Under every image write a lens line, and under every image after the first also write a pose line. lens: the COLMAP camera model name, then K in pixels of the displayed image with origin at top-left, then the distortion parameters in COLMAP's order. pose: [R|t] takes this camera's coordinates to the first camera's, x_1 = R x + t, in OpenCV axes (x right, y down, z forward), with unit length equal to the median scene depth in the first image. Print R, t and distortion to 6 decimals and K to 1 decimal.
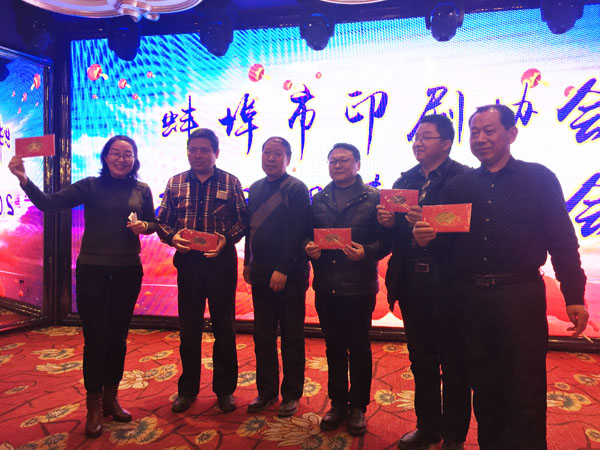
lens RADIAL K [[520.4, 0, 296.0], [0, 520.4, 214.4], [0, 0, 1]] dist [0.099712, -0.121385]
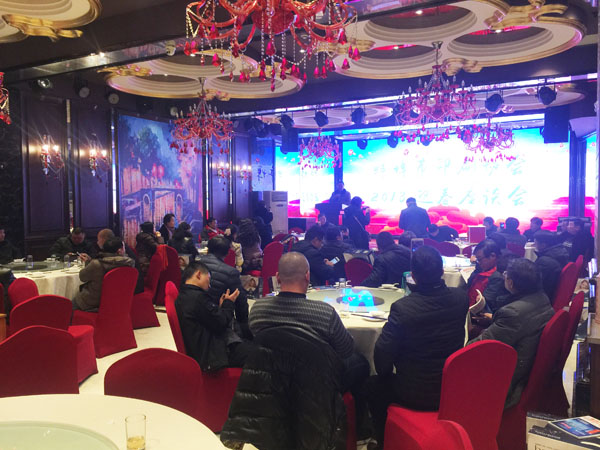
lens RADIAL K [[520.4, 0, 294.4], [0, 520.4, 223.5], [0, 0, 1]] dist [0.099712, -0.121385]
pose [[0.953506, 0.004827, -0.301334, 0.227795], [0.004760, 0.999506, 0.031074, 0.038290], [0.301335, -0.031063, 0.953012, -2.144782]]
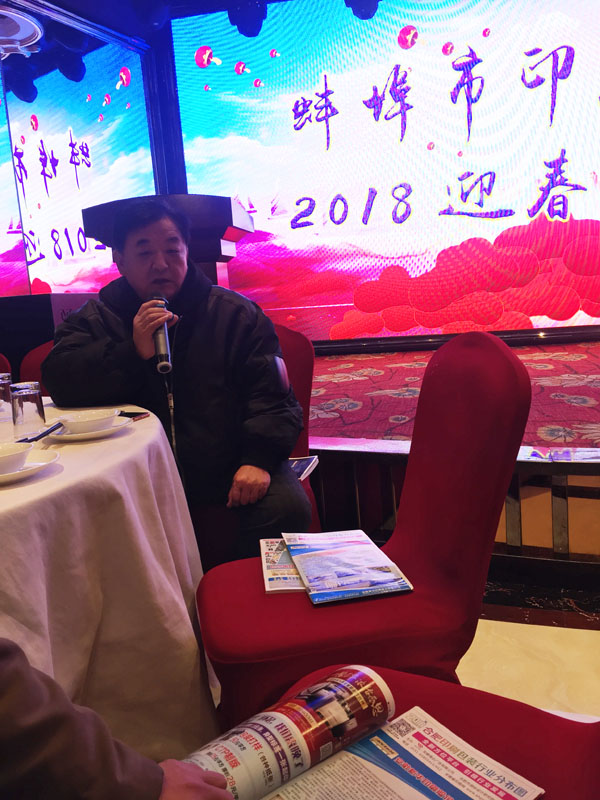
lens RADIAL K [[693.8, 0, 306.5], [0, 693.8, 389.2], [0, 0, 1]] dist [0.099712, -0.121385]
pose [[0.996862, -0.079071, -0.003864, -0.291089], [0.078758, 0.985615, 0.149536, 0.105375], [-0.008016, -0.149371, 0.988749, -0.201064]]
